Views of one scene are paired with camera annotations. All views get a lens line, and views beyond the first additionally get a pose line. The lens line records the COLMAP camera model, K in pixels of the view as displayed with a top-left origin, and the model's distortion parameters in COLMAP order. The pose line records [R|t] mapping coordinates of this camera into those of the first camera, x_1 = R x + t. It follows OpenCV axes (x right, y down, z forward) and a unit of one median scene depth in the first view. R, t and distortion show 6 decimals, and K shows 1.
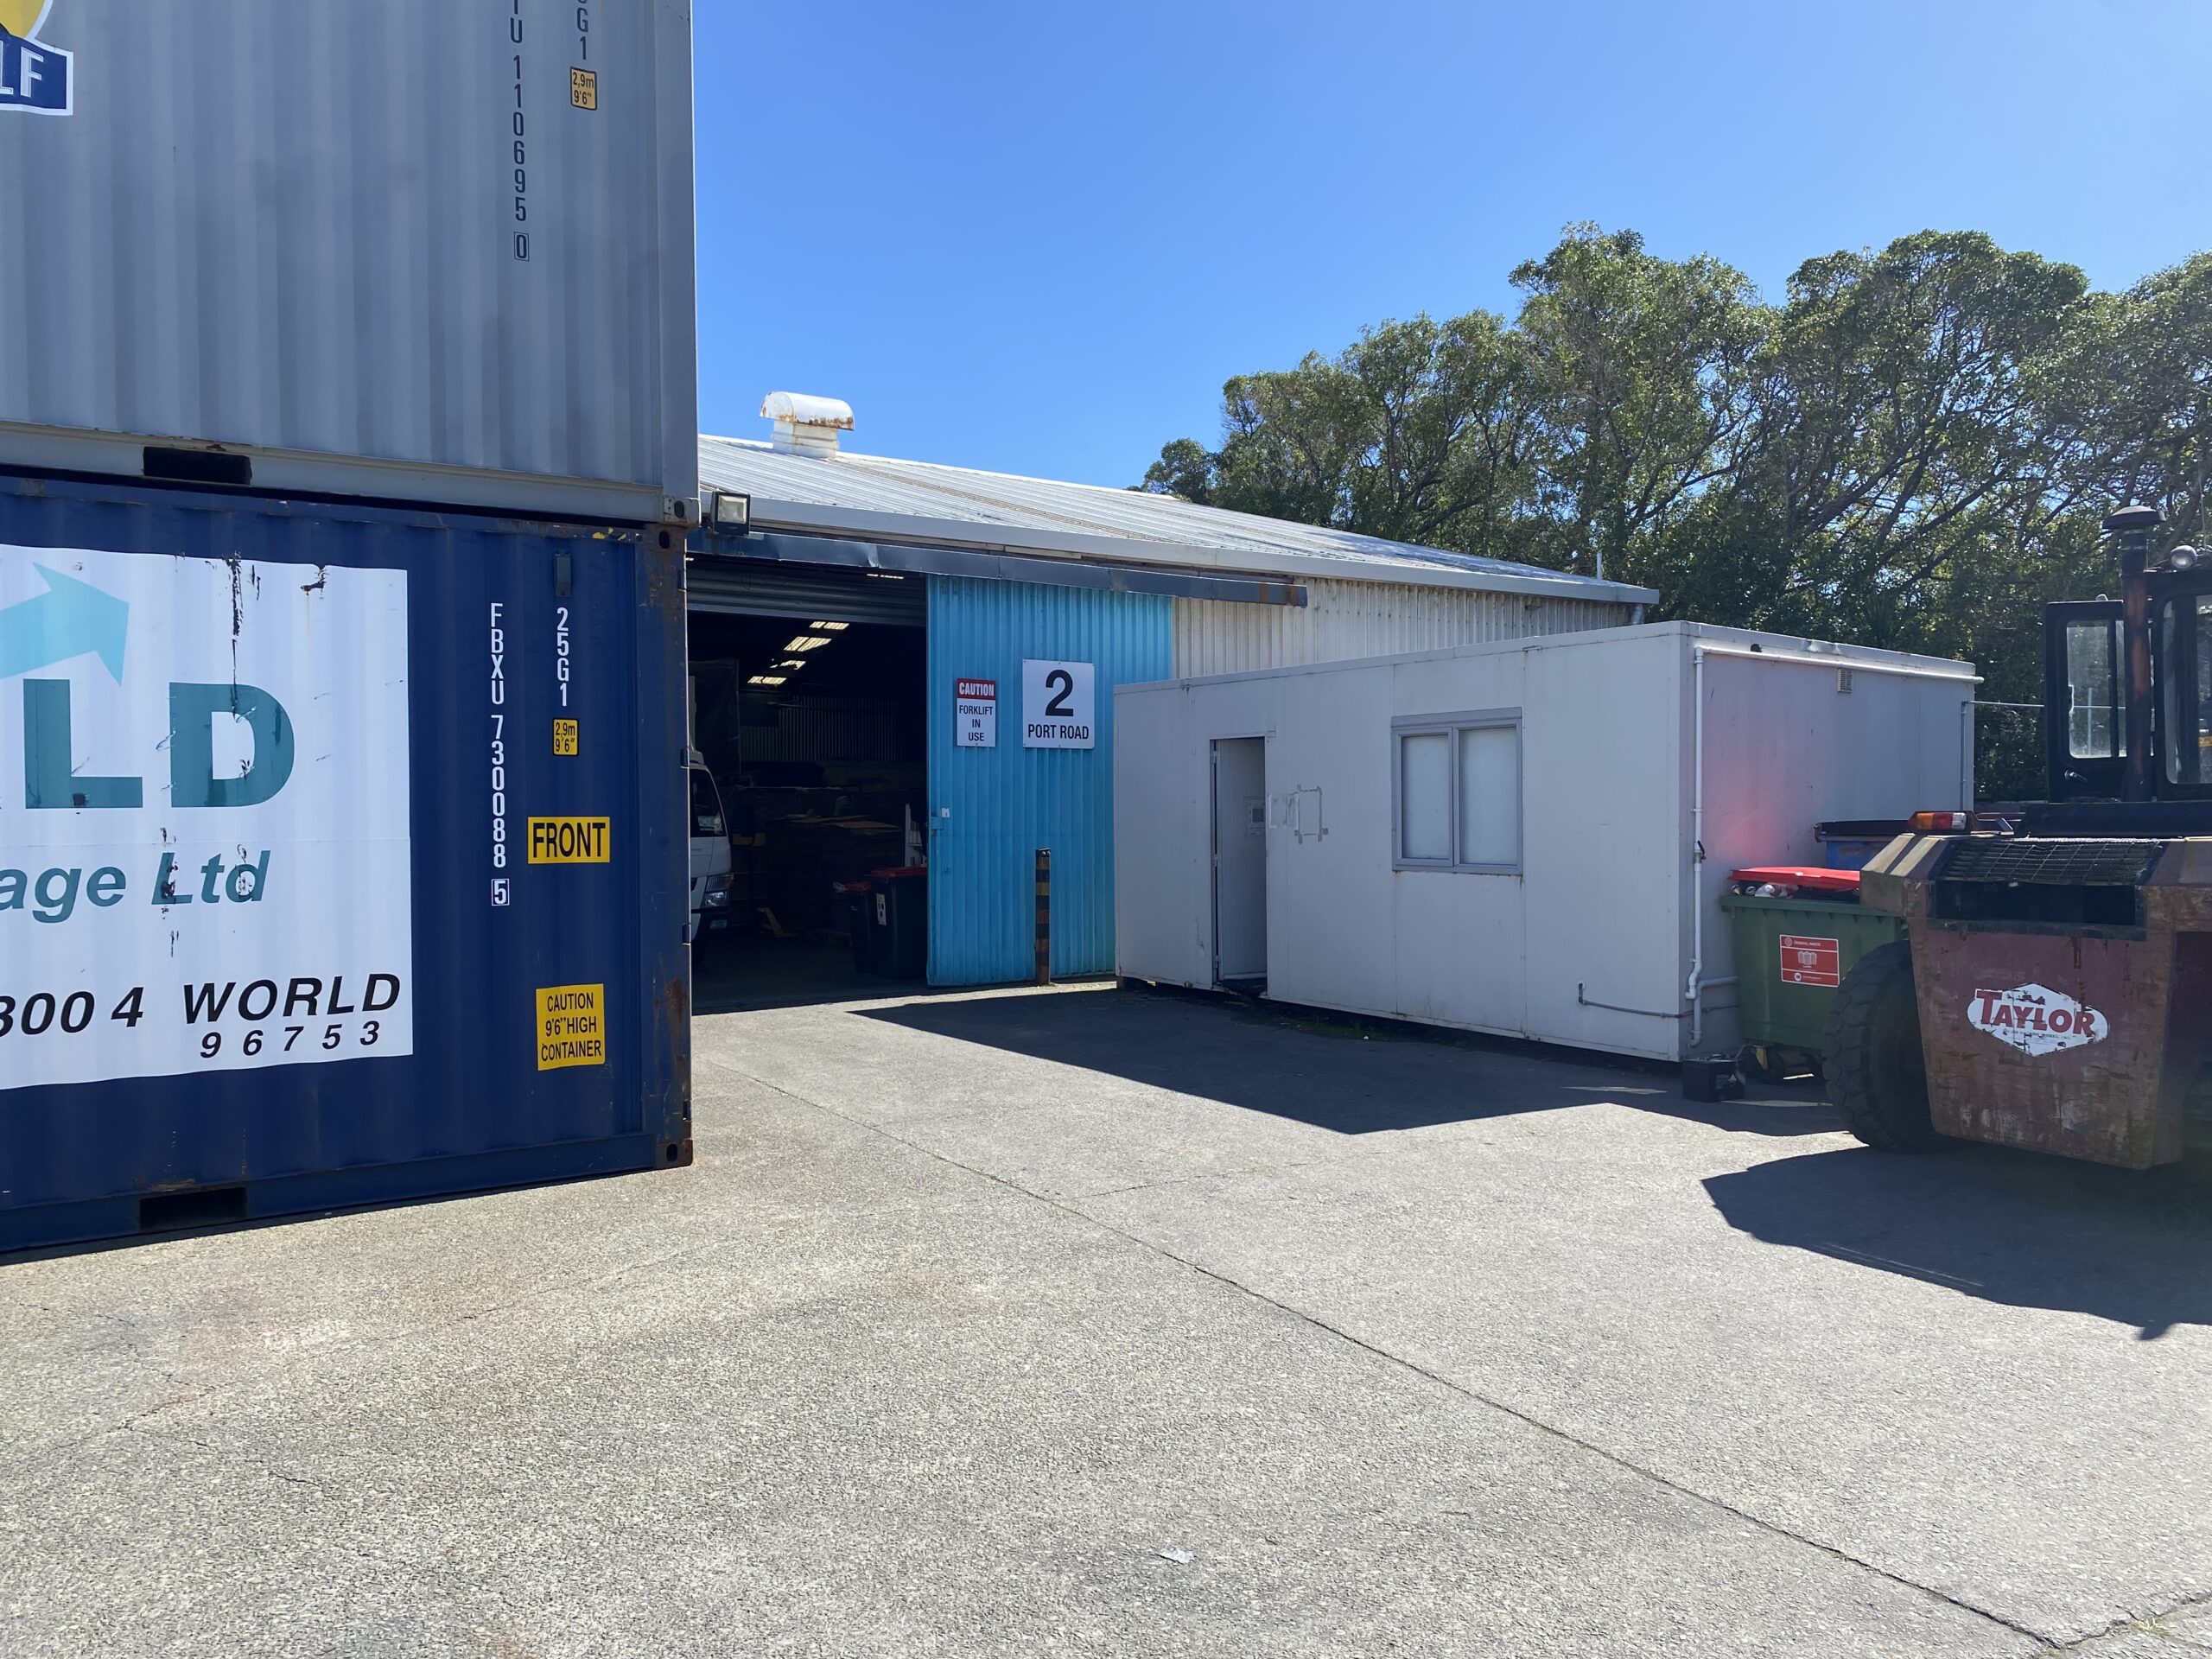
lens RADIAL K [[1679.3, 0, 1107.6], [0, 1679.3, 831.7], [0, 0, 1]] dist [0.059360, -0.058300]
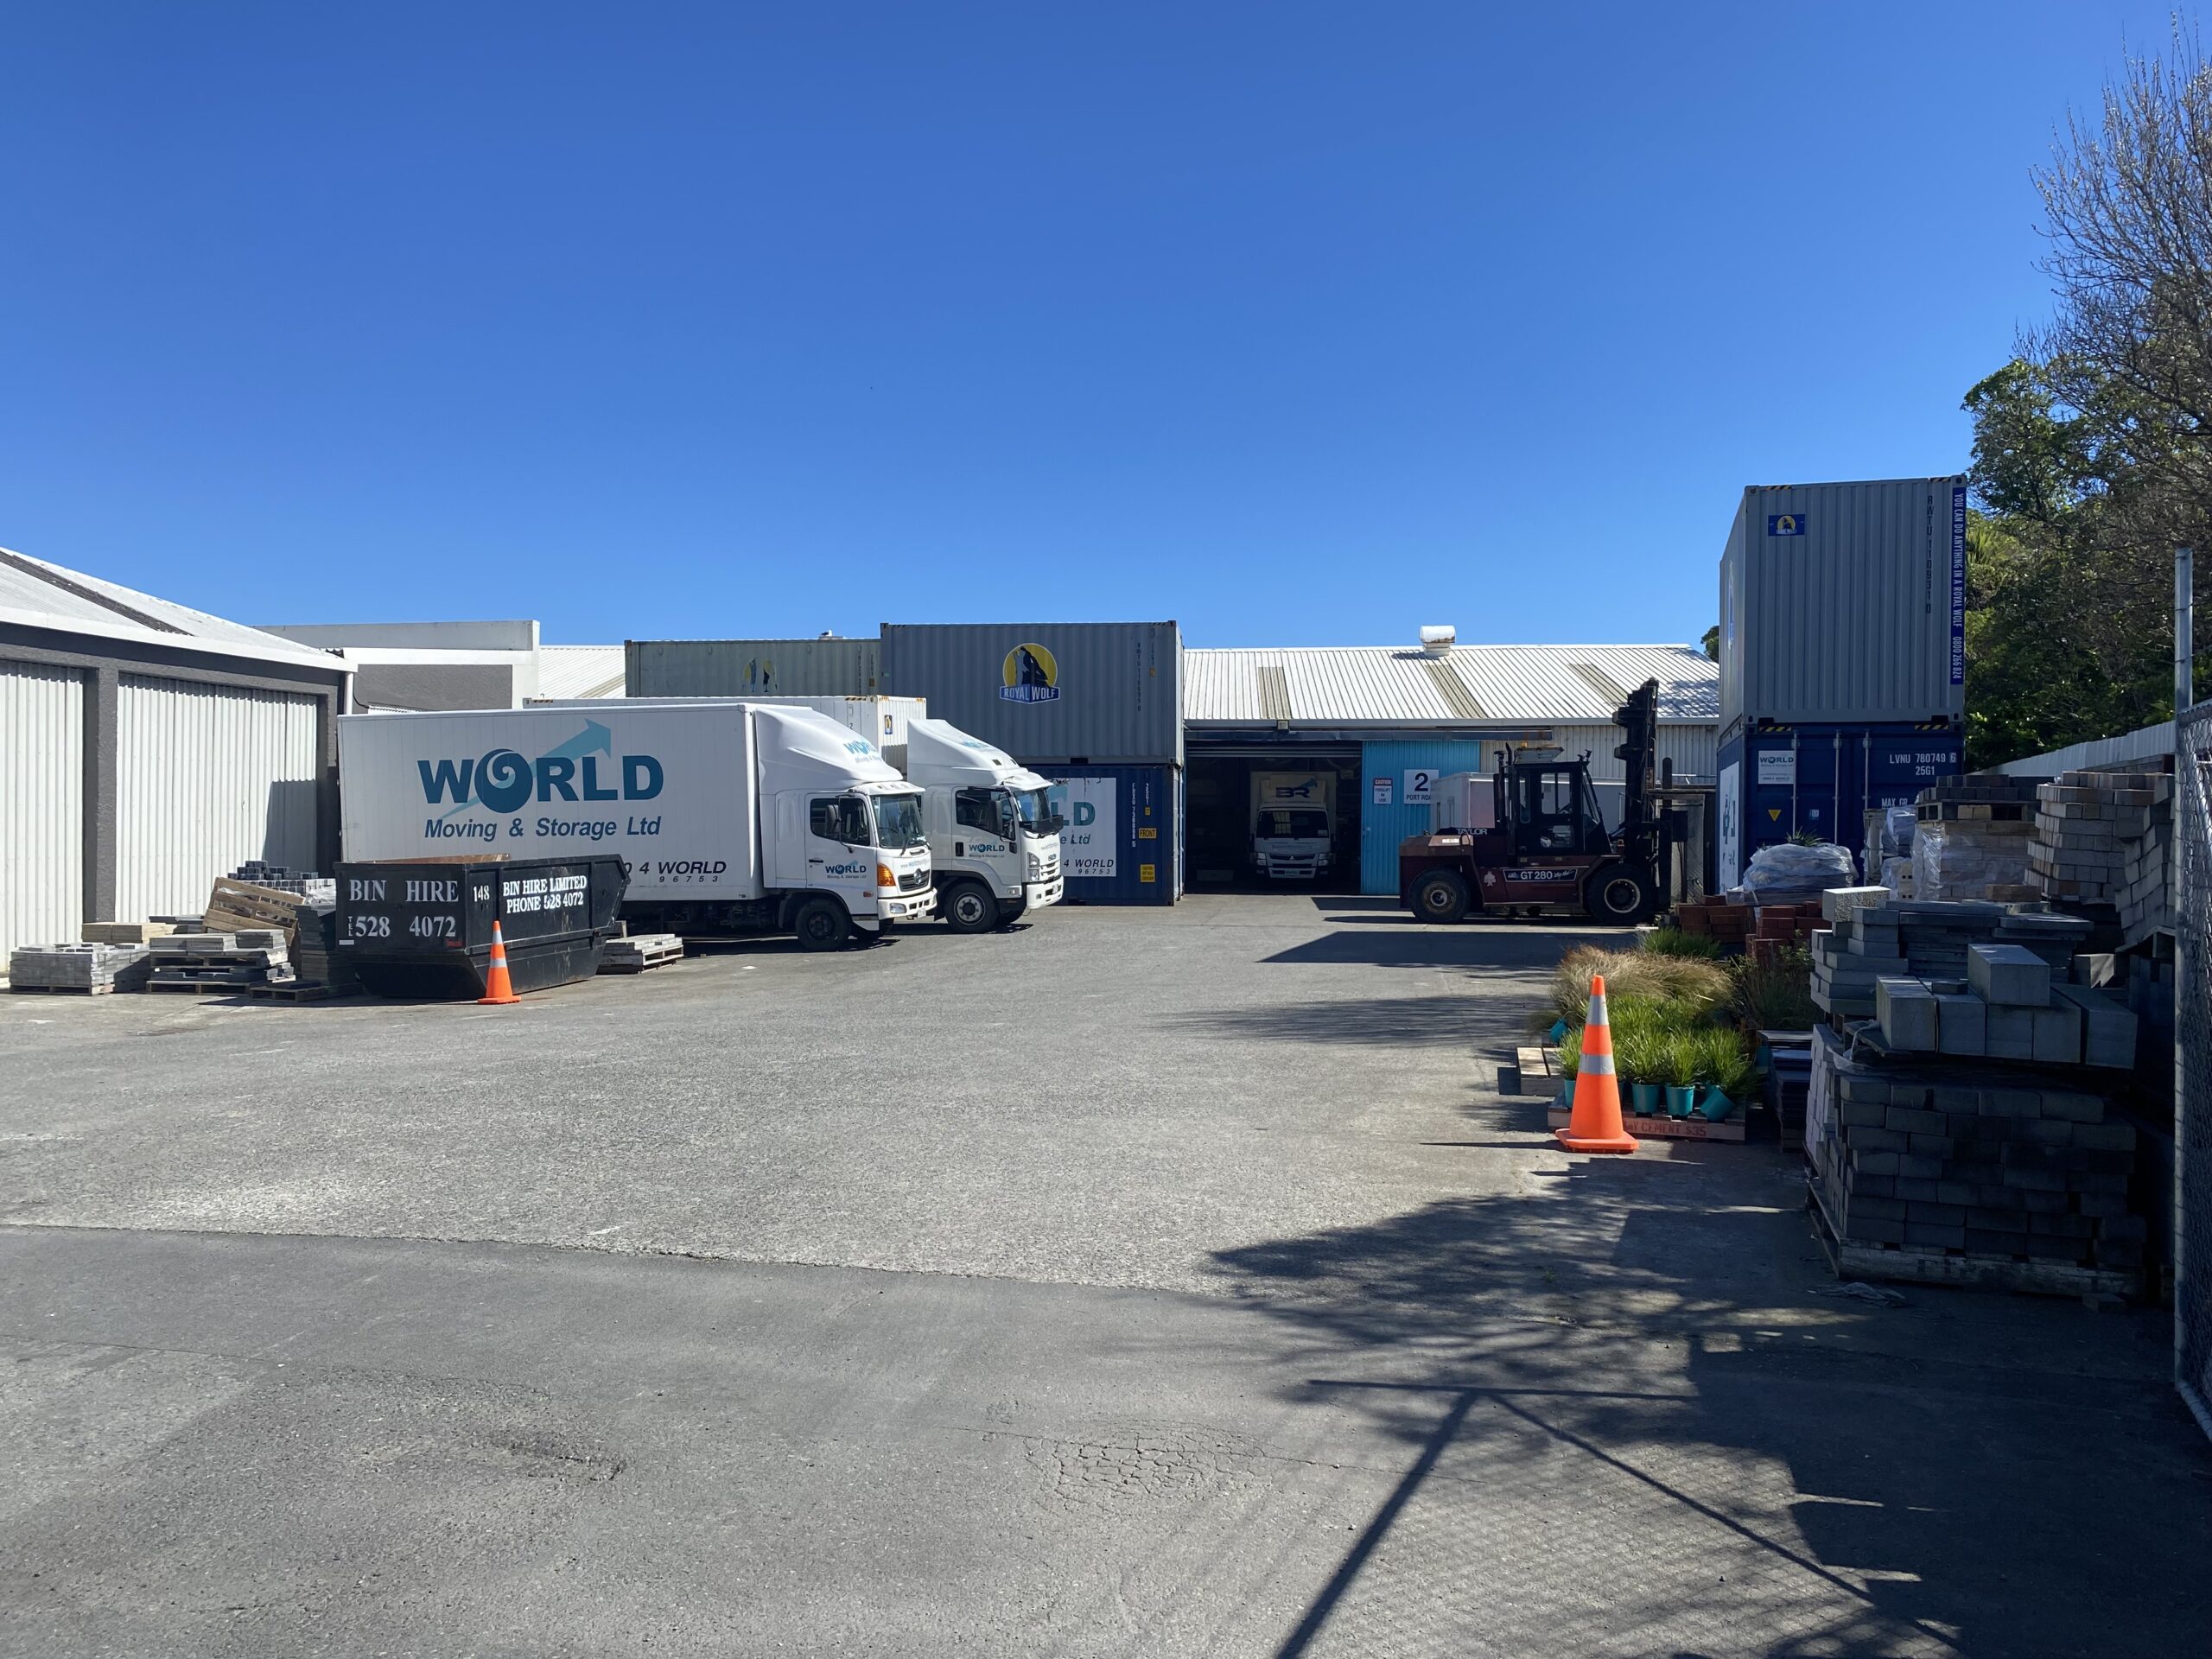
lens RADIAL K [[1679.3, 0, 1105.9], [0, 1679.3, 828.8], [0, 0, 1]] dist [0.059360, -0.058300]
pose [[0.787155, 0.008533, -0.616697, 2.569352], [-0.015524, 0.999862, -0.005981, 0.023303], [0.616560, 0.014282, 0.787178, -2.851247]]
